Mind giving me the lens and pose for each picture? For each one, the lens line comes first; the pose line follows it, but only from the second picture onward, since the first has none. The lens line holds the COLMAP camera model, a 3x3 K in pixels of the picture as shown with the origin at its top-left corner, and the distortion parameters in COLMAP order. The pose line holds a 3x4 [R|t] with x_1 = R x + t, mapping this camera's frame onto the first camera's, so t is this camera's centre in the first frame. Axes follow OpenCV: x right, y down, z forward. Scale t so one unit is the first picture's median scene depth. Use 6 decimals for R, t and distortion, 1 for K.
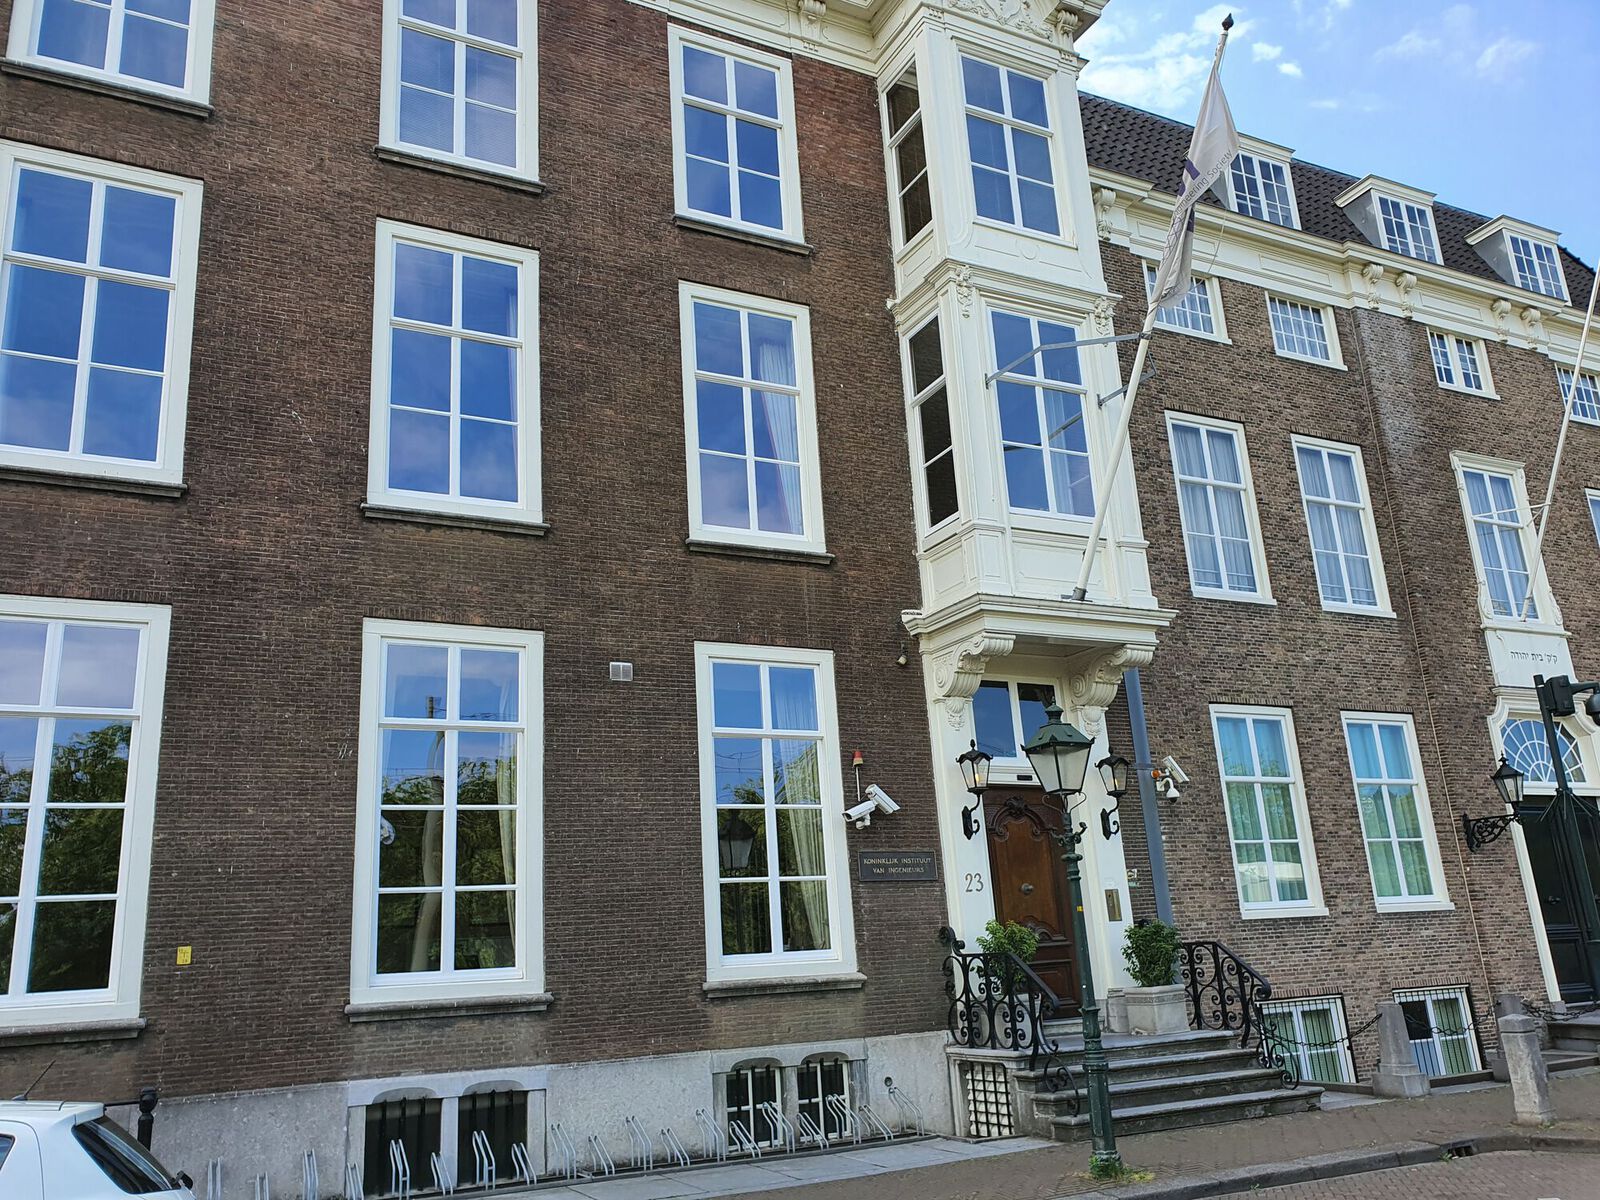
lens RADIAL K [[1221.2, 0, 789.5], [0, 1221.2, 605.4], [0, 0, 1]] dist [0.063915, 0.002635]
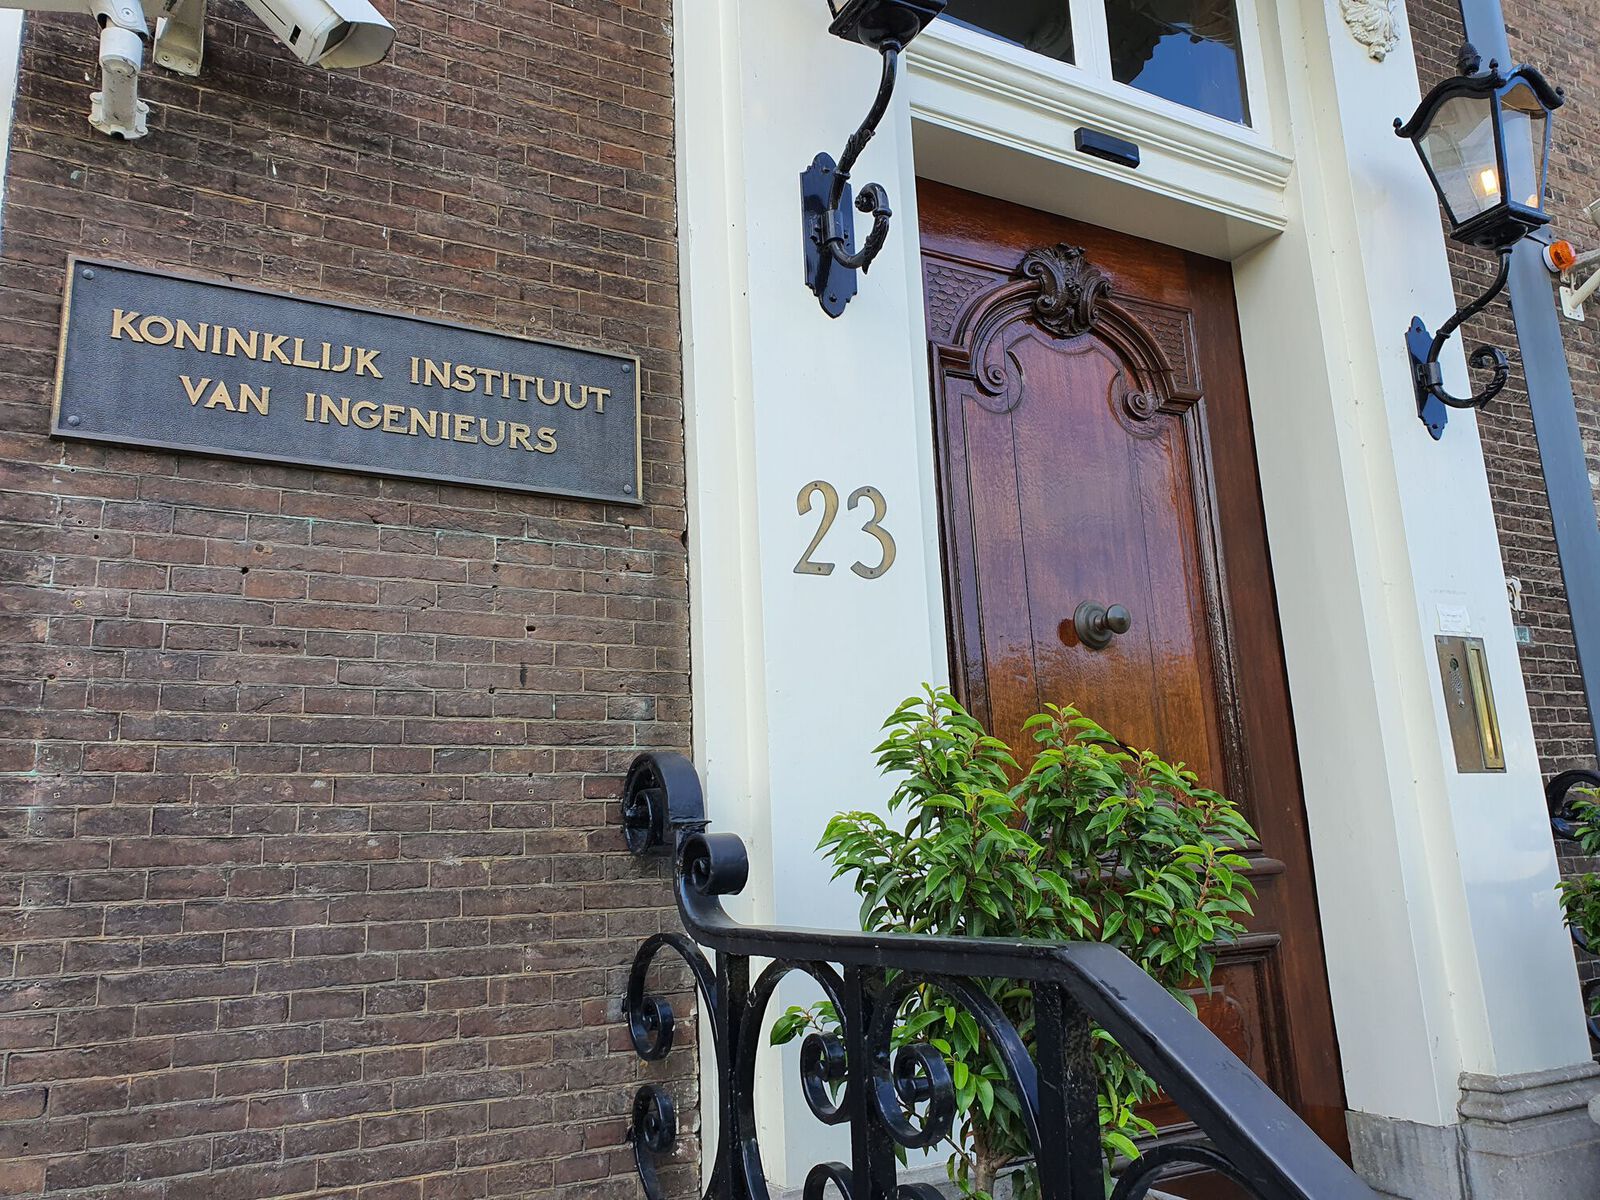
lens RADIAL K [[1221.2, 0, 806.2], [0, 1221.2, 595.6], [0, 0, 1]] dist [0.063915, 0.002635]
pose [[0.998648, 0.027863, 0.043886, 0.139730], [-0.030552, 0.997618, 0.061850, 0.229072], [-0.042058, -0.063107, 0.997120, 0.835345]]
